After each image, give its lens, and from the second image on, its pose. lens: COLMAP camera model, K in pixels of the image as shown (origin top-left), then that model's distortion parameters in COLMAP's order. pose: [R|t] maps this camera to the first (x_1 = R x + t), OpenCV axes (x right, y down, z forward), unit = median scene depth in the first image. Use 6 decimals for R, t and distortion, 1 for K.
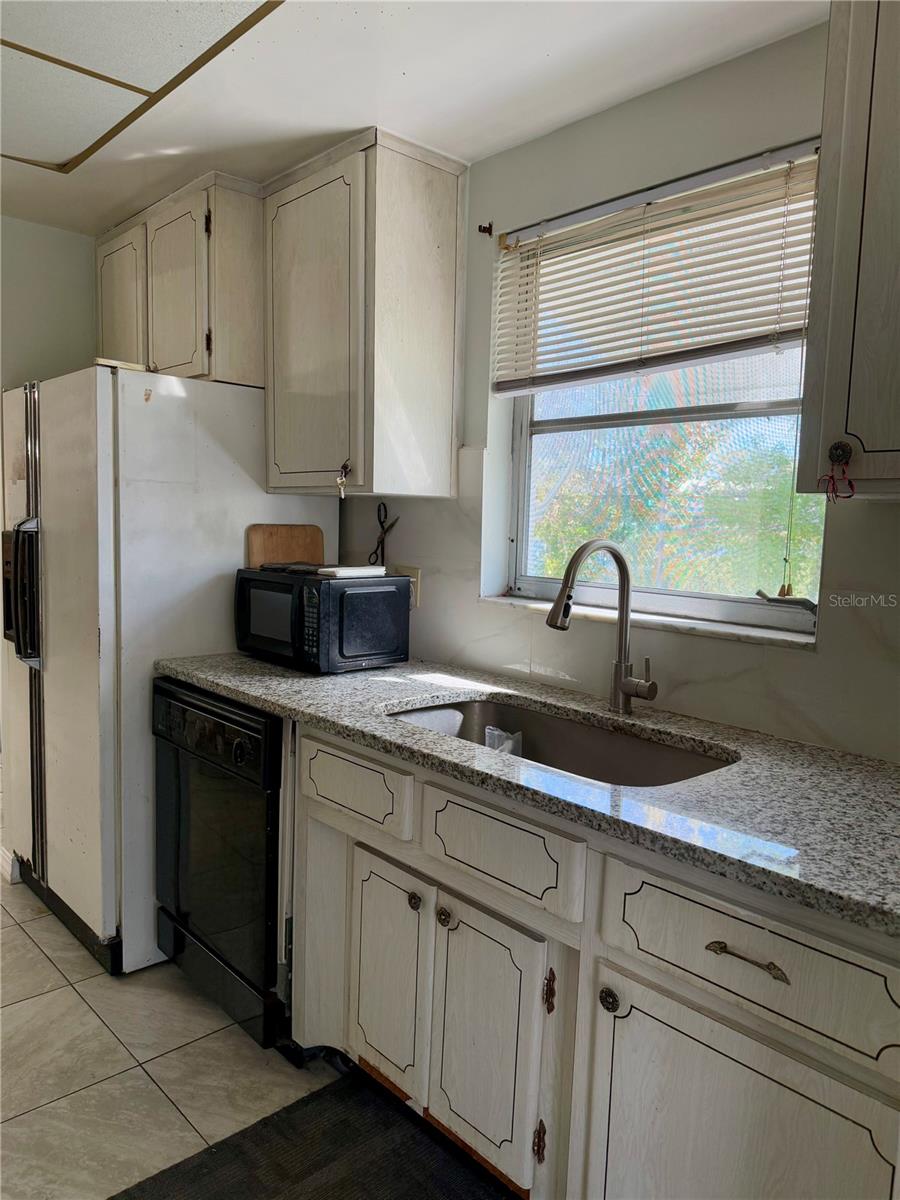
lens RADIAL K [[838.2, 0, 443.7], [0, 838.2, 601.8], [0, 0, 1]] dist [0.062334, -0.069649]
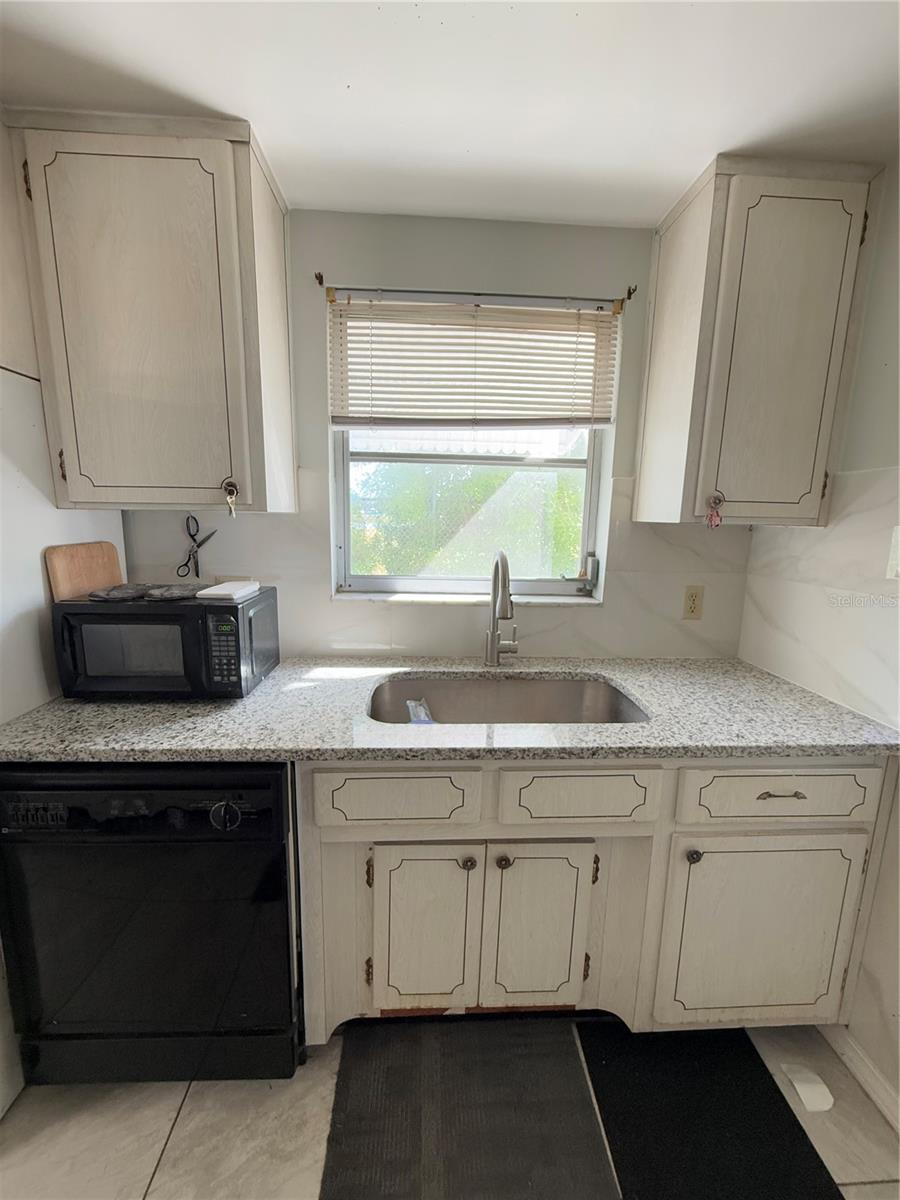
lens RADIAL K [[475.4, 0, 448.3], [0, 475.4, 596.7], [0, 0, 1]] dist [-0.002630, 0.000346]
pose [[0.638018, -0.142869, 0.756651, -0.439241], [0.076342, 0.989532, 0.122468, -0.092265], [-0.766228, -0.020373, 0.642246, 0.513414]]
